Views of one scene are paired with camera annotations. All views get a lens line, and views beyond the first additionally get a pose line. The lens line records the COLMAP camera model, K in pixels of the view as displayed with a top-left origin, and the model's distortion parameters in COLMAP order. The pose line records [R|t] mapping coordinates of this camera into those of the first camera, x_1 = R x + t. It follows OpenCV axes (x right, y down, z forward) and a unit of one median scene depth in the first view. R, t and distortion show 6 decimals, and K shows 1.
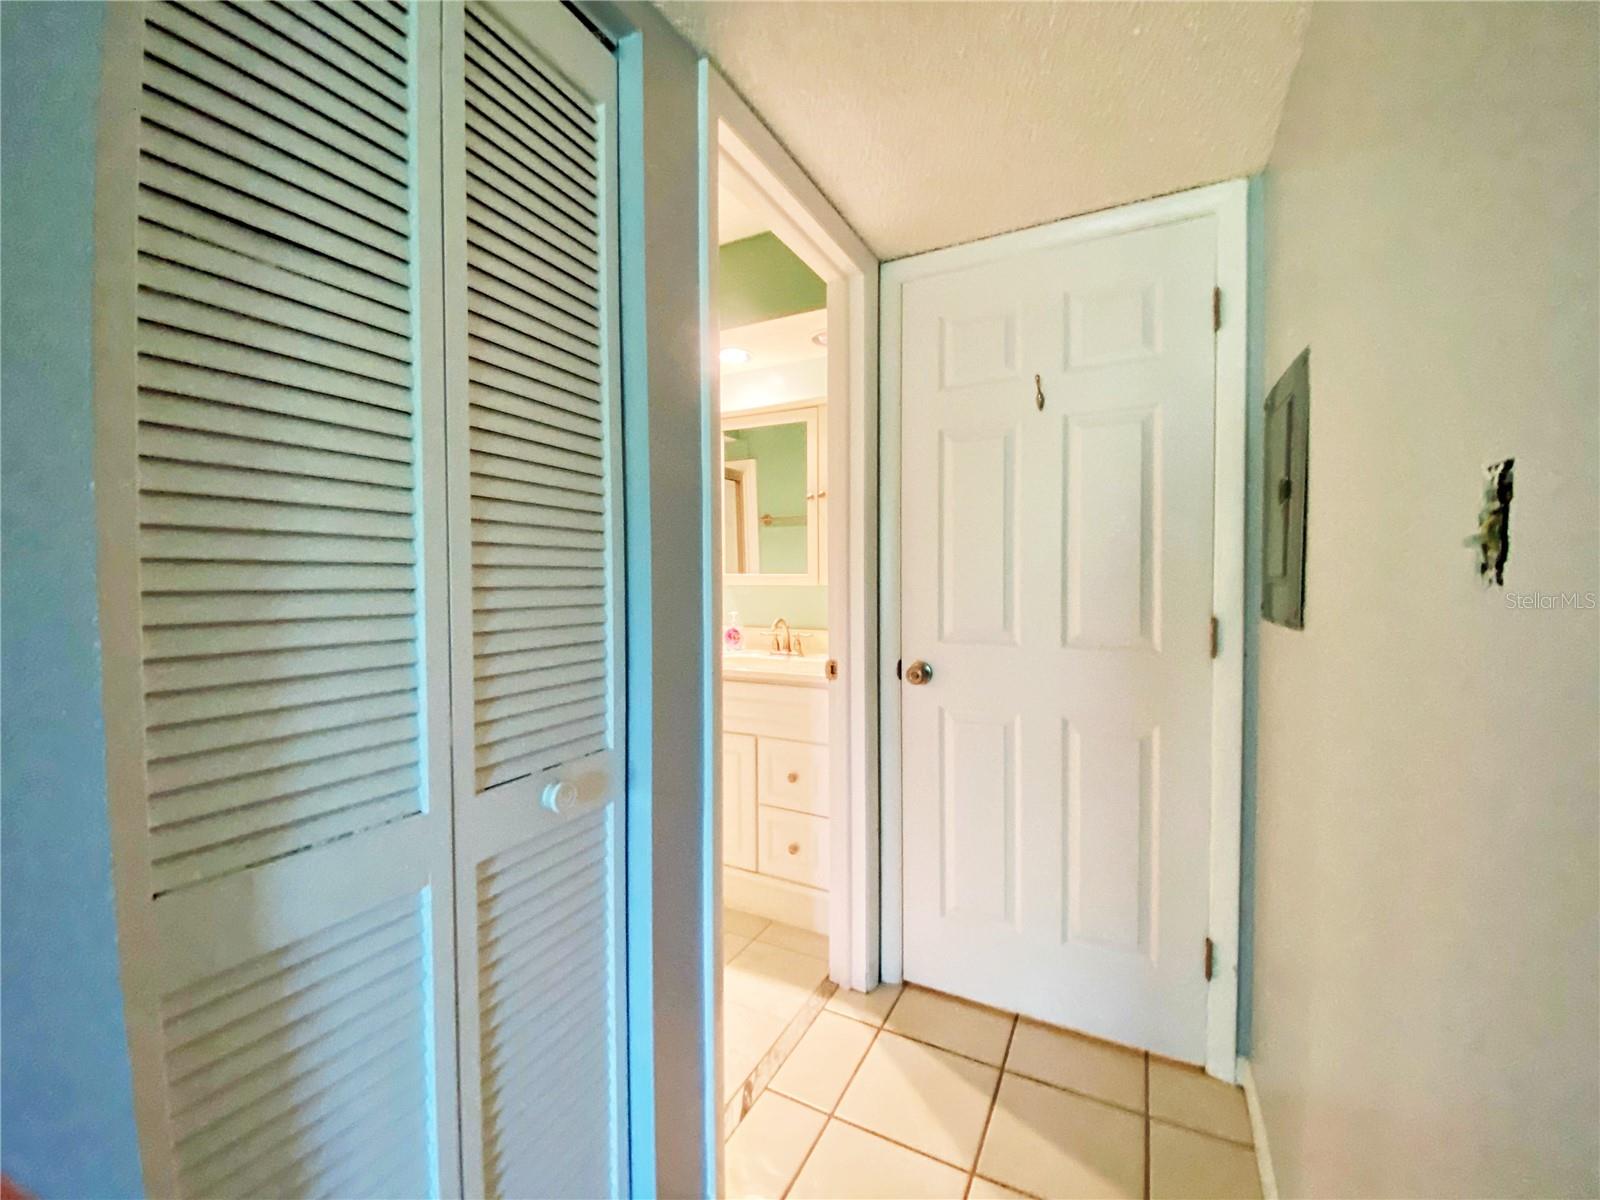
lens RADIAL K [[649.0, 0, 796.5], [0, 649.0, 595.1], [0, 0, 1]] dist [0.018737, -0.022618]
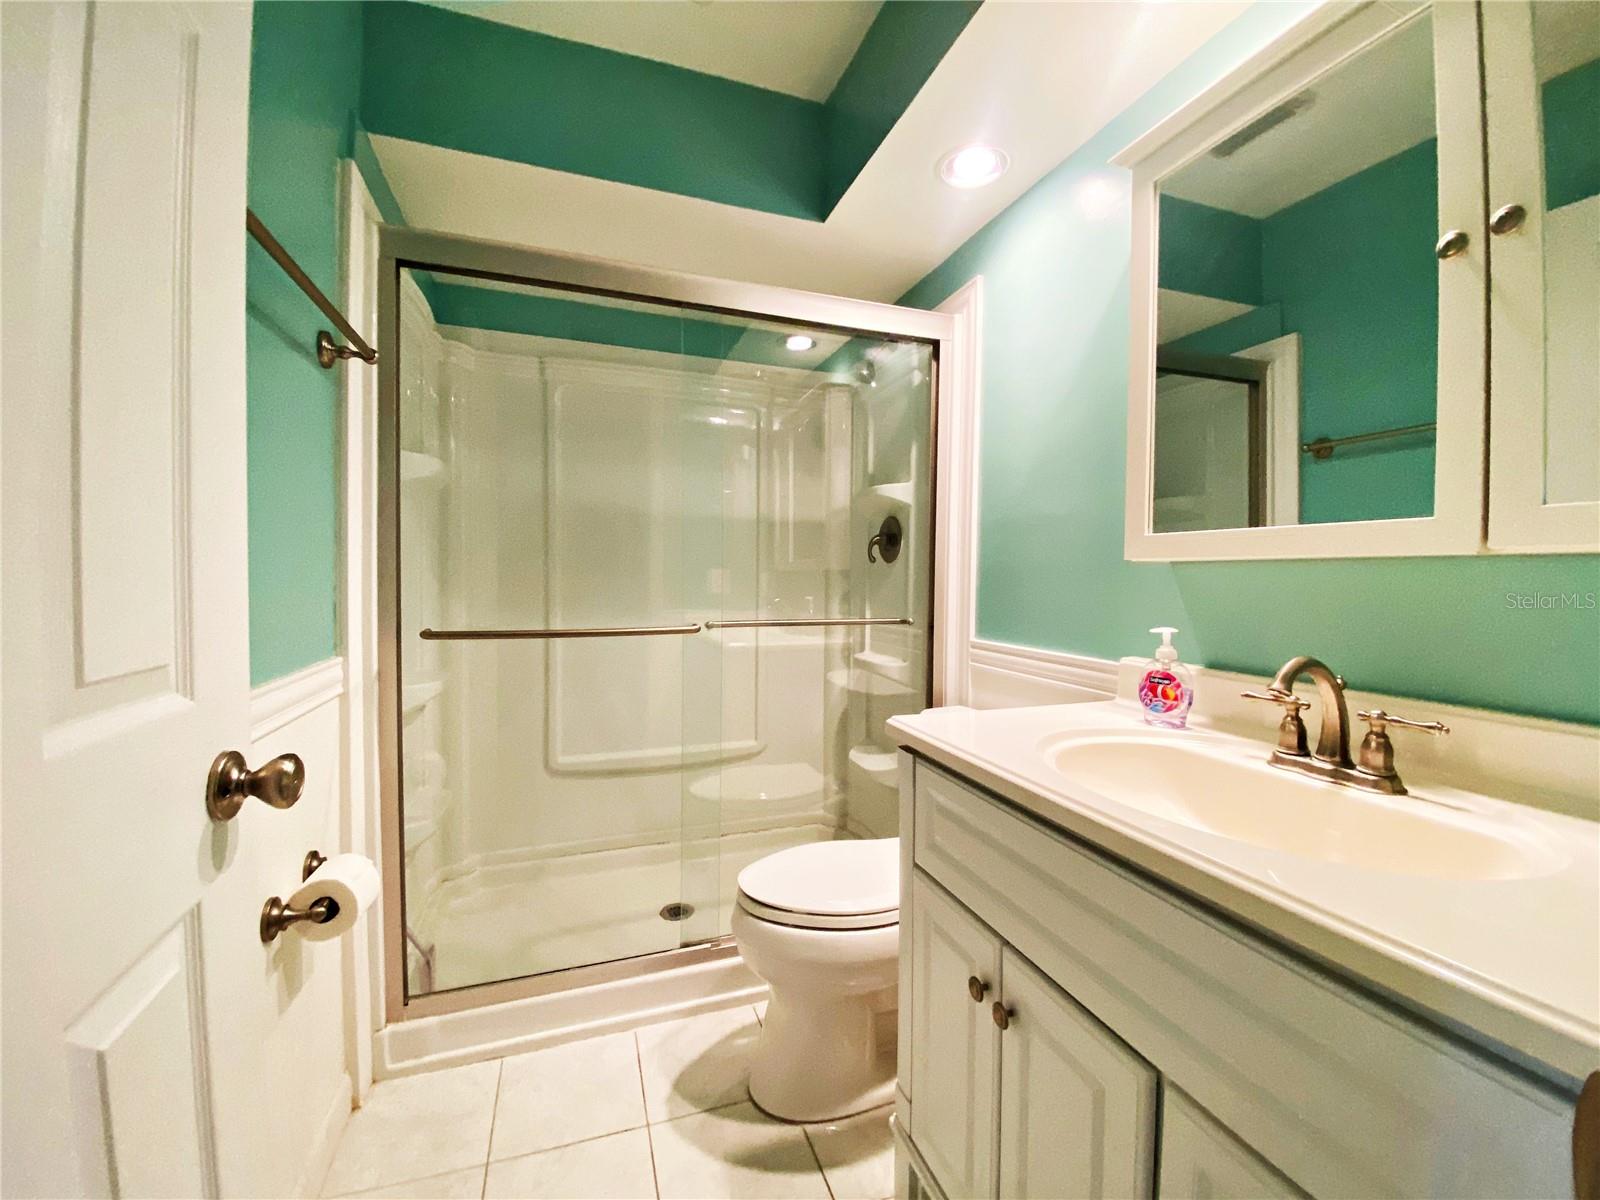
lens RADIAL K [[649.0, 0, 796.5], [0, 649.0, 595.1], [0, 0, 1]] dist [0.018737, -0.022618]
pose [[0.734219, 0.036048, -0.677955, 0.005151], [-0.032072, 0.999316, 0.018401, 0.006051], [0.678154, 0.008234, 0.734873, 0.578881]]
